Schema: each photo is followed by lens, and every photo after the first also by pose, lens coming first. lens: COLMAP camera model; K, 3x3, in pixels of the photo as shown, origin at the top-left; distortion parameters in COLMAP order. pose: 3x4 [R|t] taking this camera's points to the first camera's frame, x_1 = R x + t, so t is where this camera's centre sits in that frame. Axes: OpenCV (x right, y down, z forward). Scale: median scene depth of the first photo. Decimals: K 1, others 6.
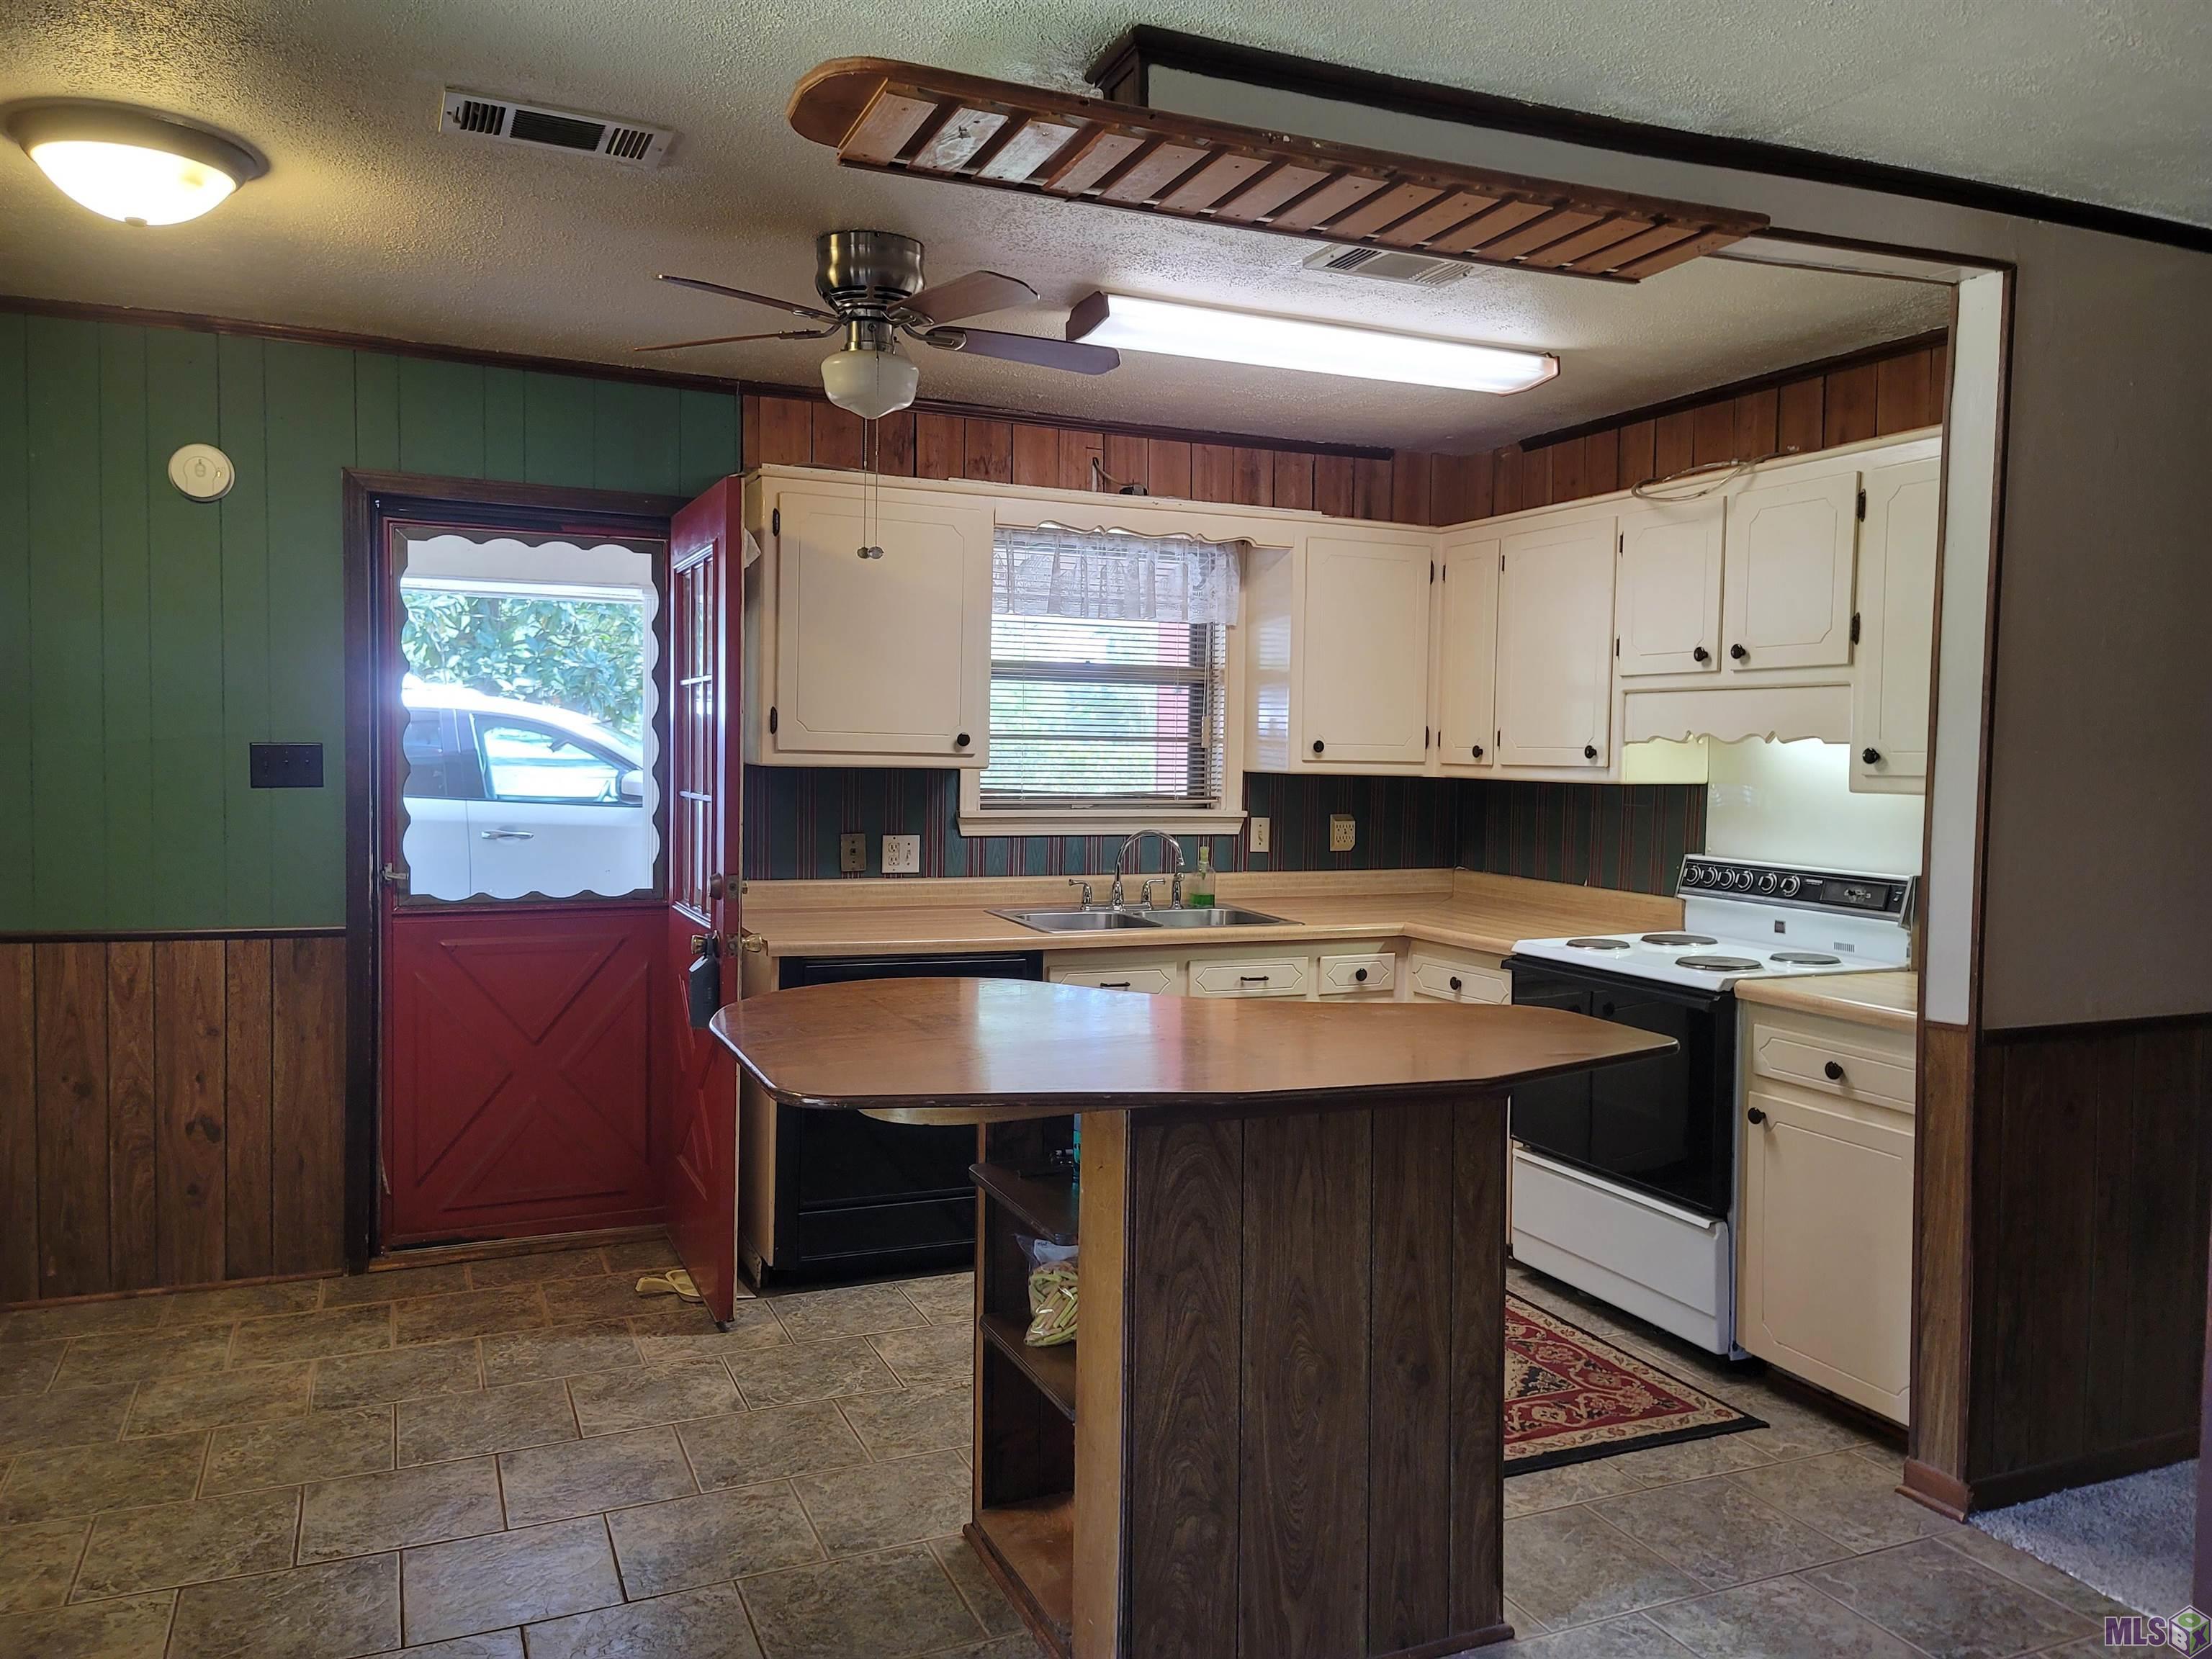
lens RADIAL K [[1611.9, 0, 1106.0], [0, 1611.9, 829.5], [0, 0, 1]] dist [0.059812, -0.002439]
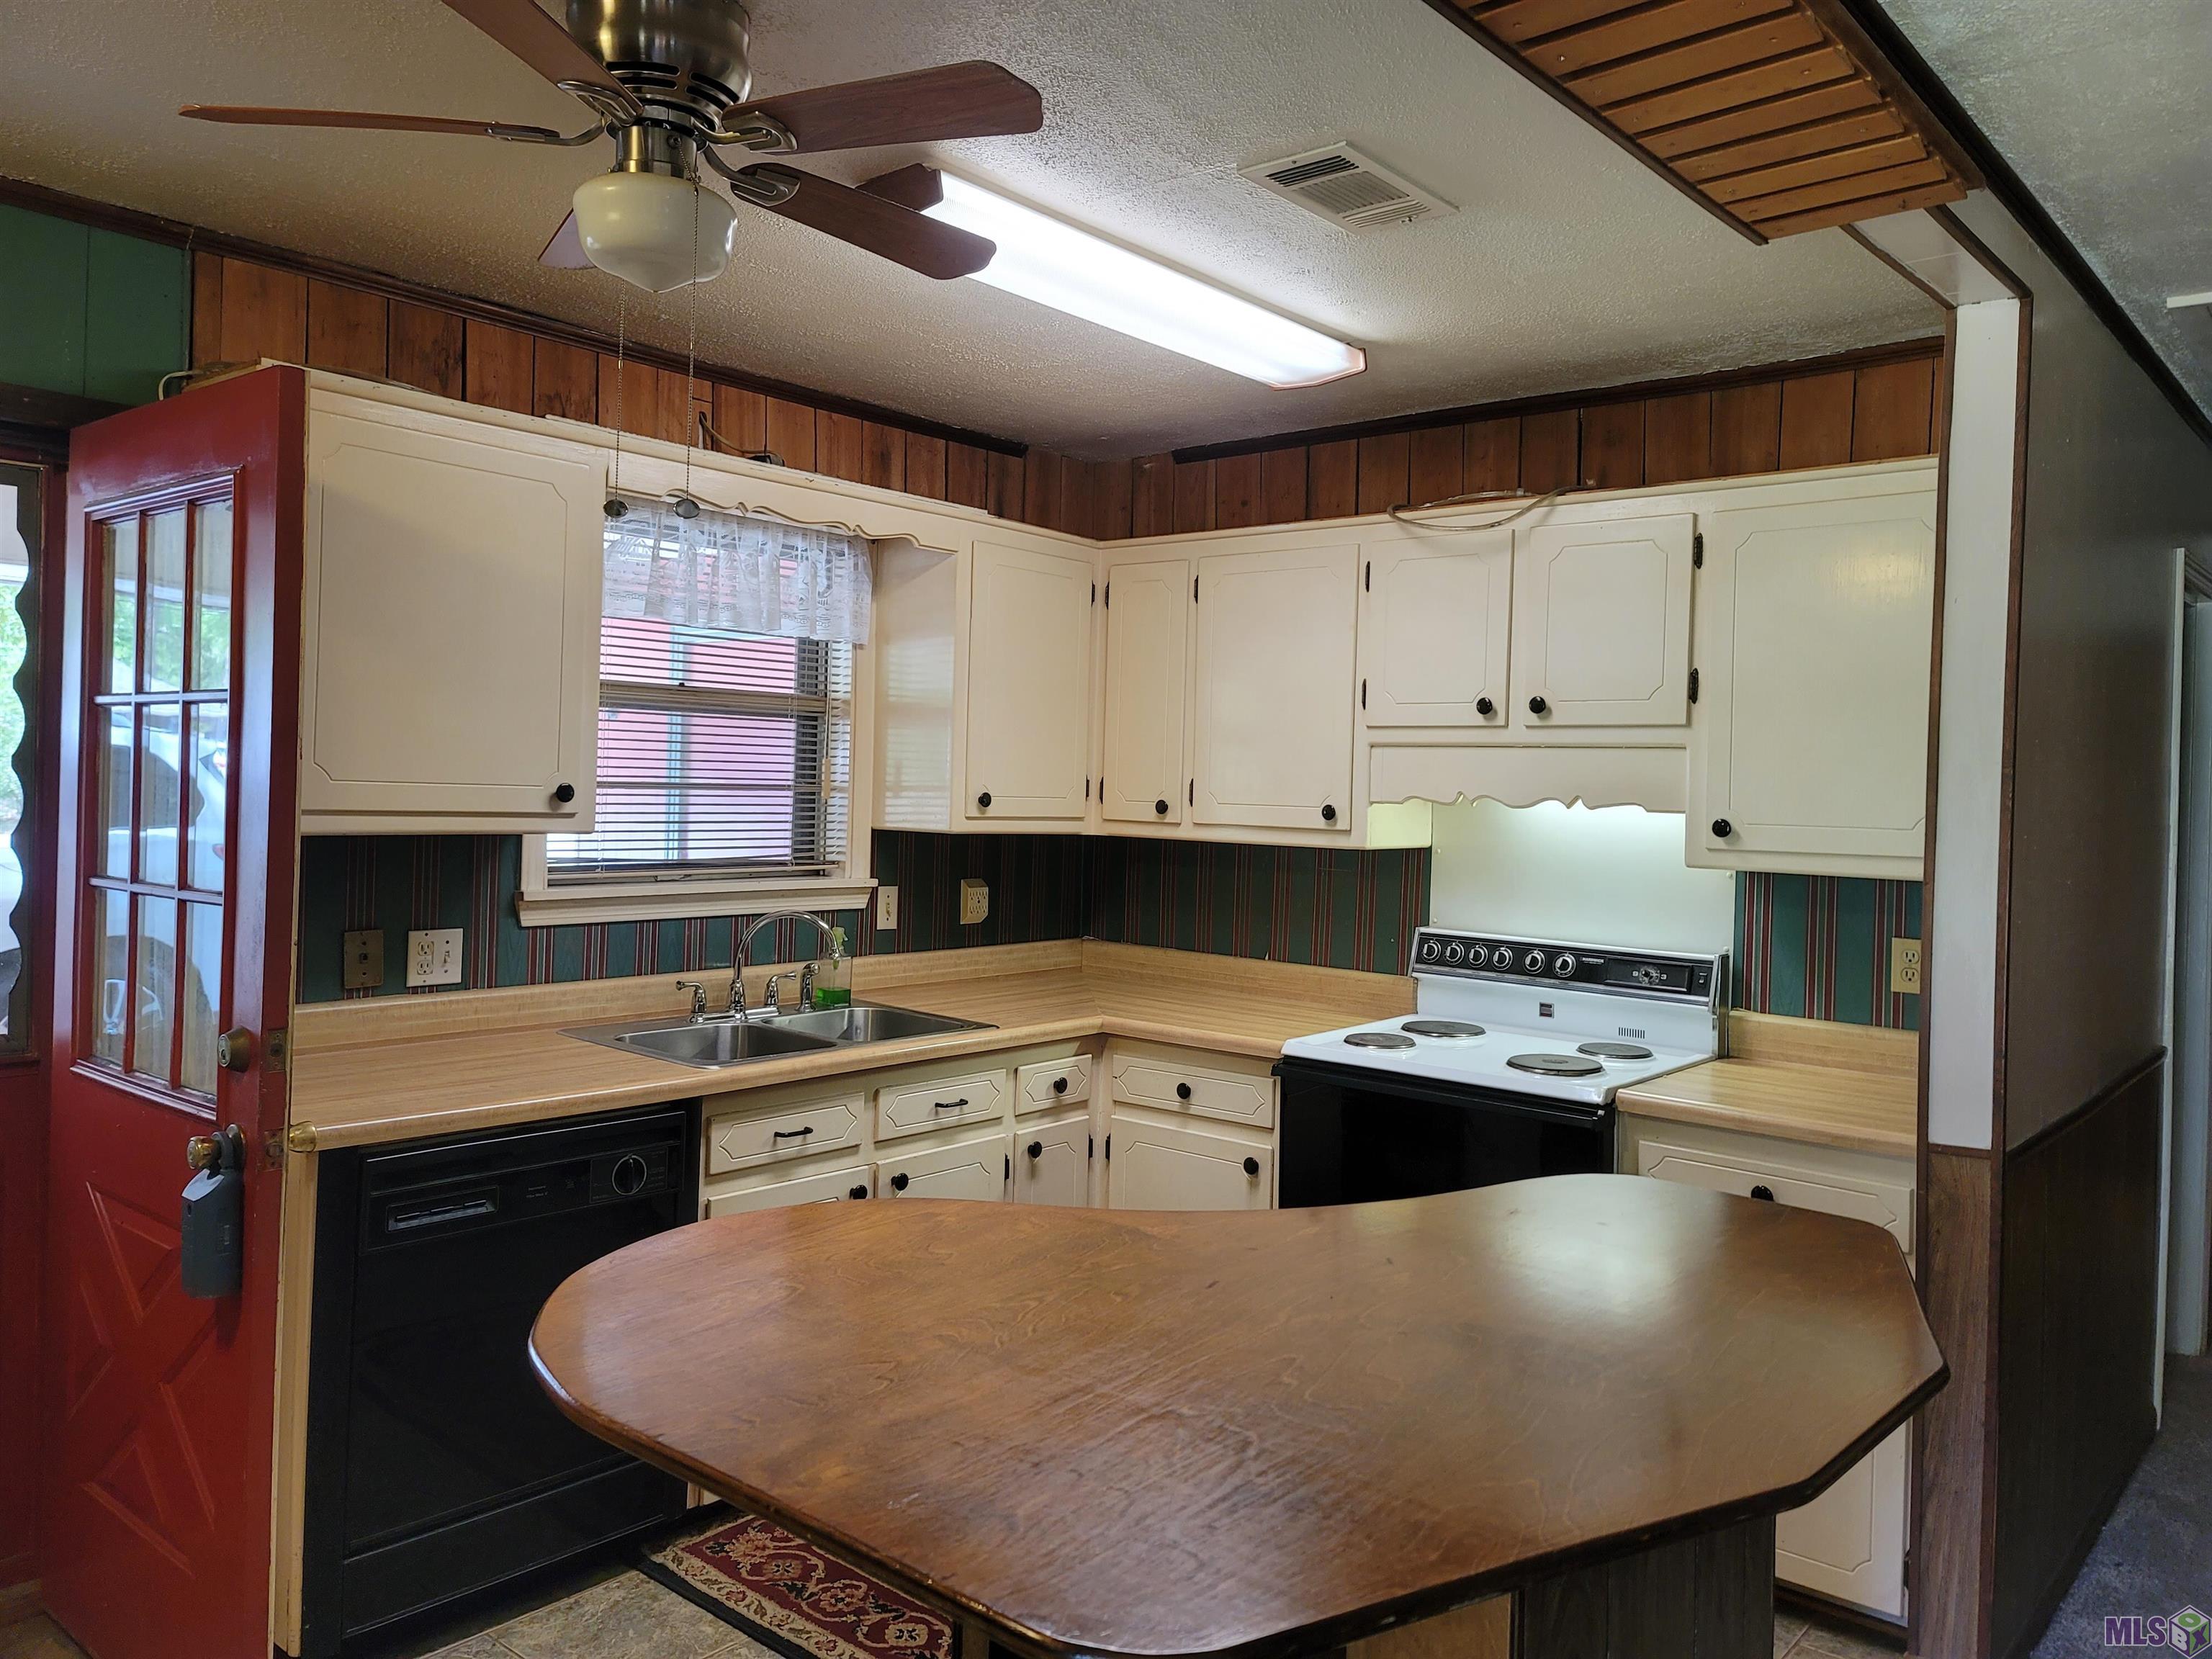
lens RADIAL K [[1628.0, 0, 1104.2], [0, 1628.0, 803.7], [0, 0, 1]] dist [0.059160, -0.032477]
pose [[0.900511, 0.002592, 0.434826, -0.179013], [0.009759, 0.999610, -0.026170, -0.029463], [-0.434724, 0.027810, 0.900134, 0.257505]]
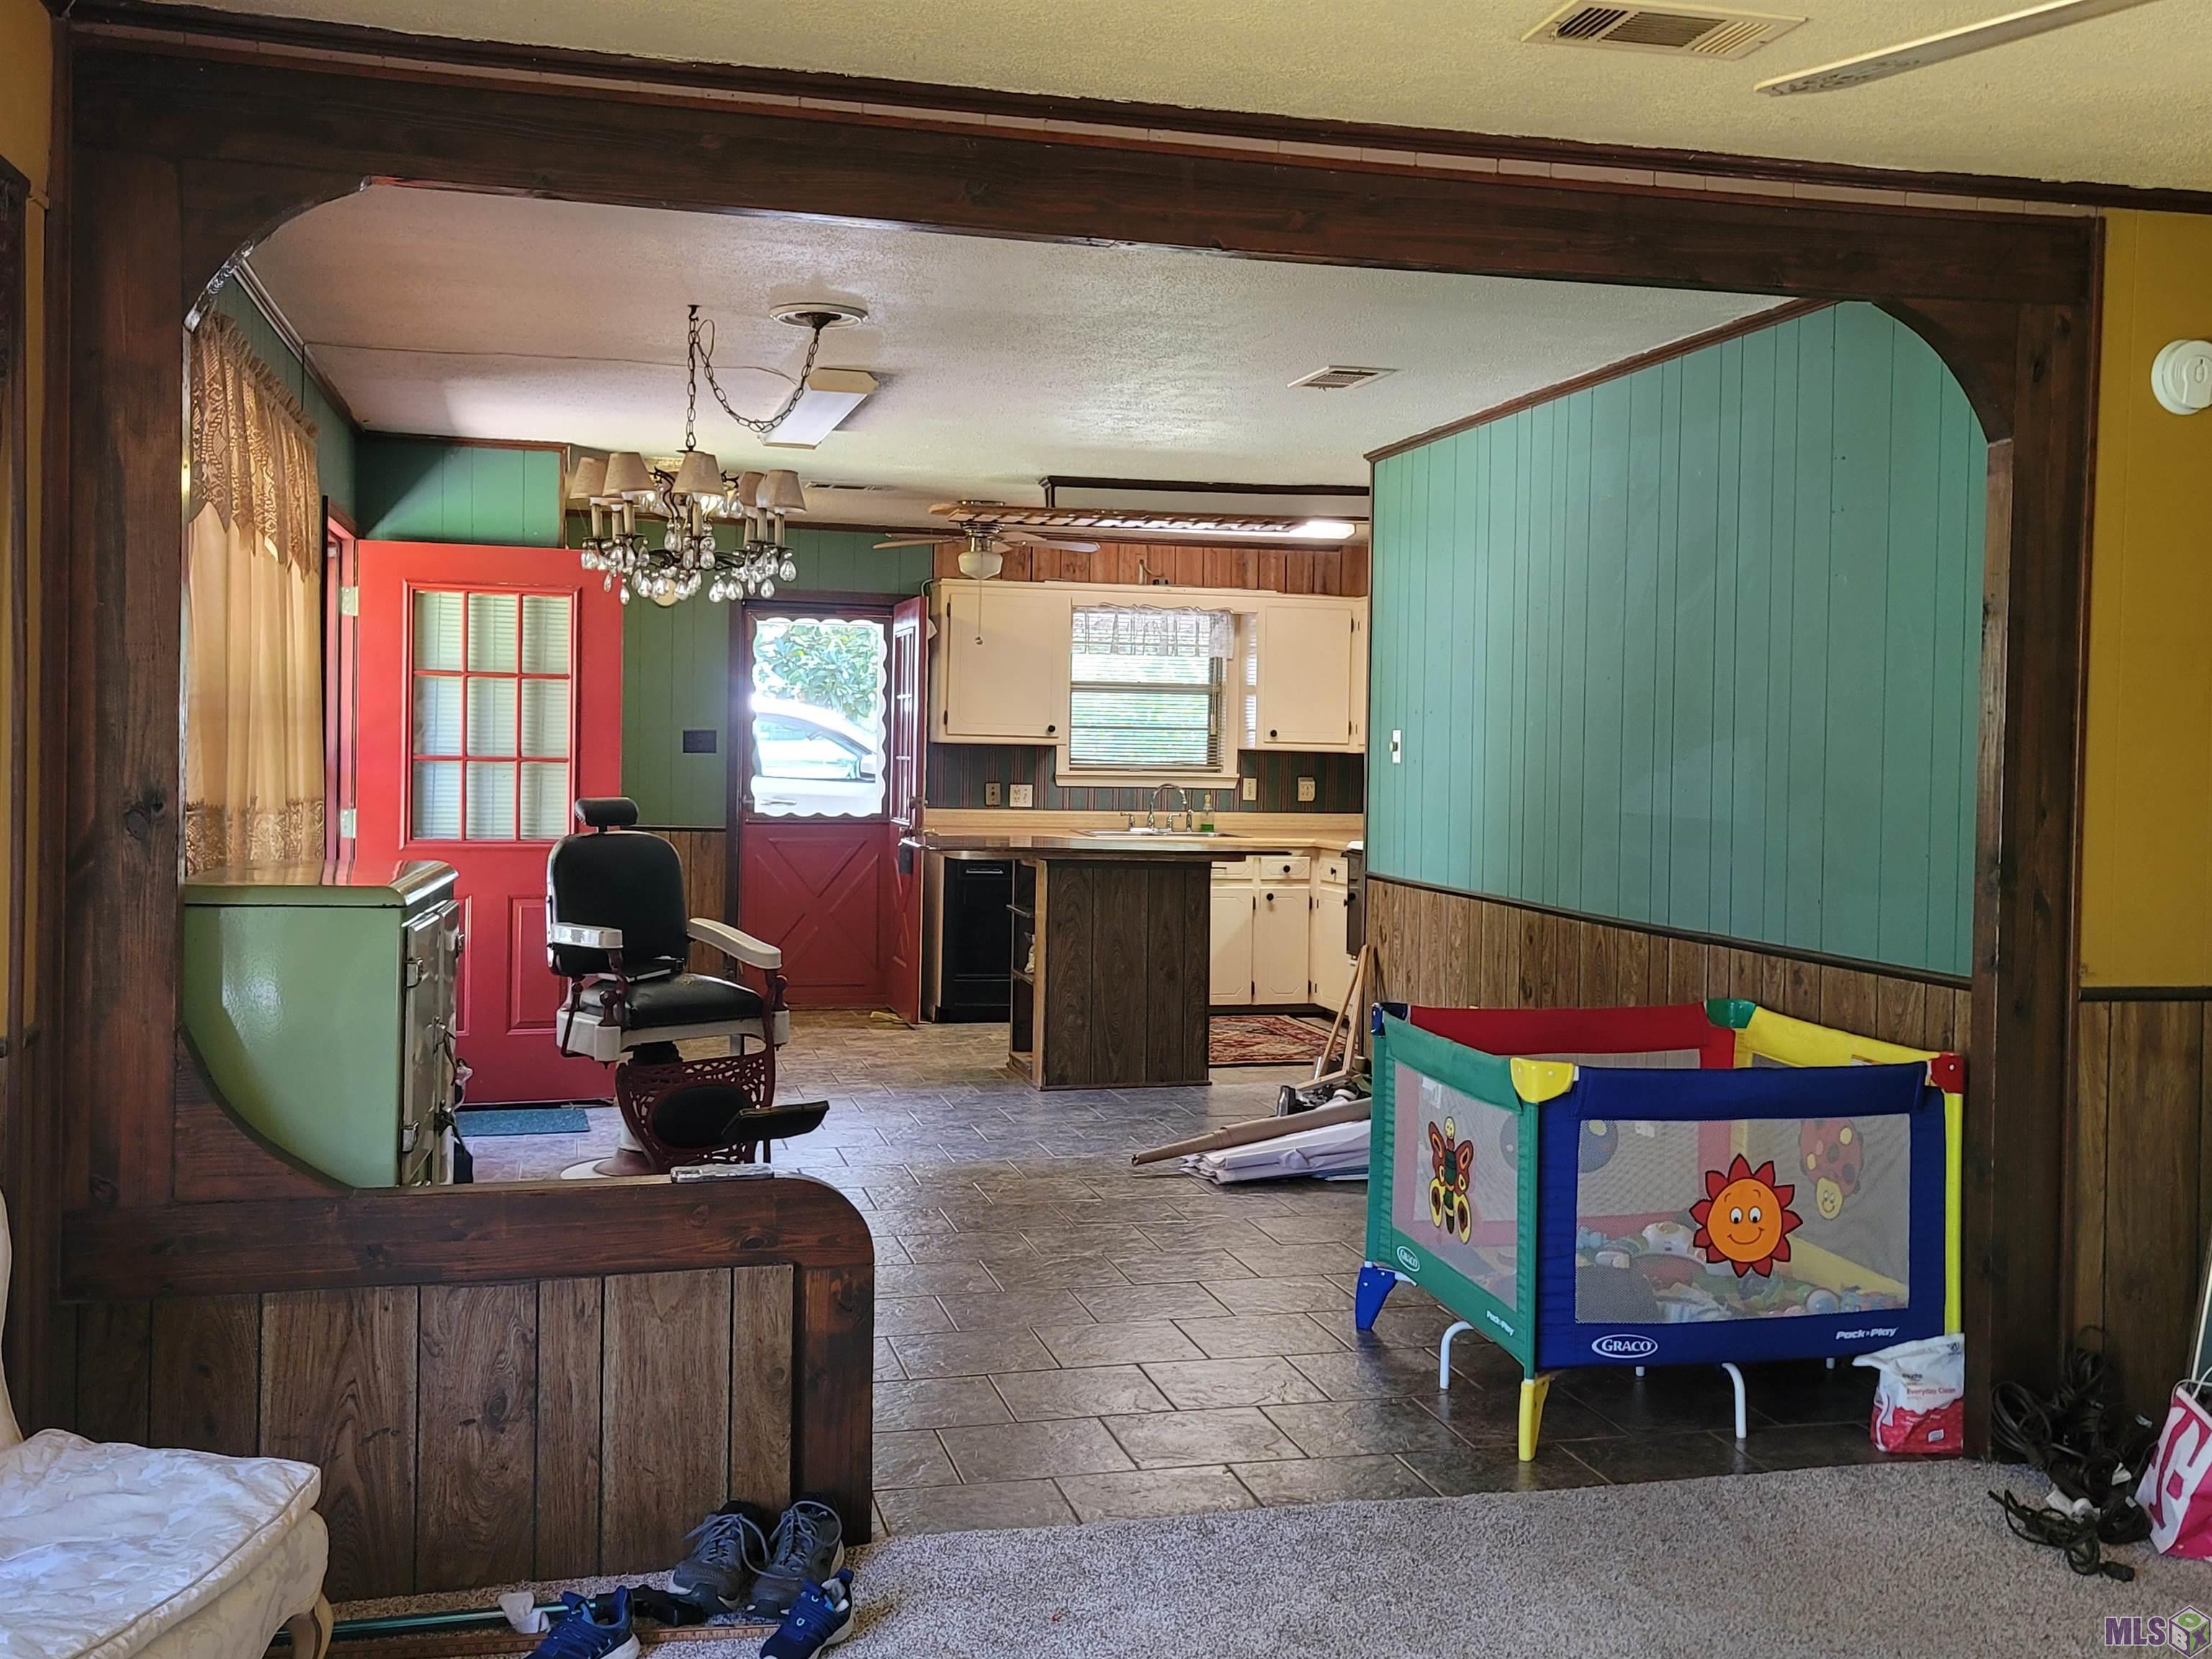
lens RADIAL K [[2093.3, 0, 1106.0], [0, 2093.3, 829.5], [0, 0, 1]] dist [0.000086, -0.001516]
pose [[0.985900, 0.009994, -0.167035, 0.340743], [-0.012012, 0.999866, -0.011078, 0.076511], [0.166902, 0.012929, 0.985889, -1.200156]]
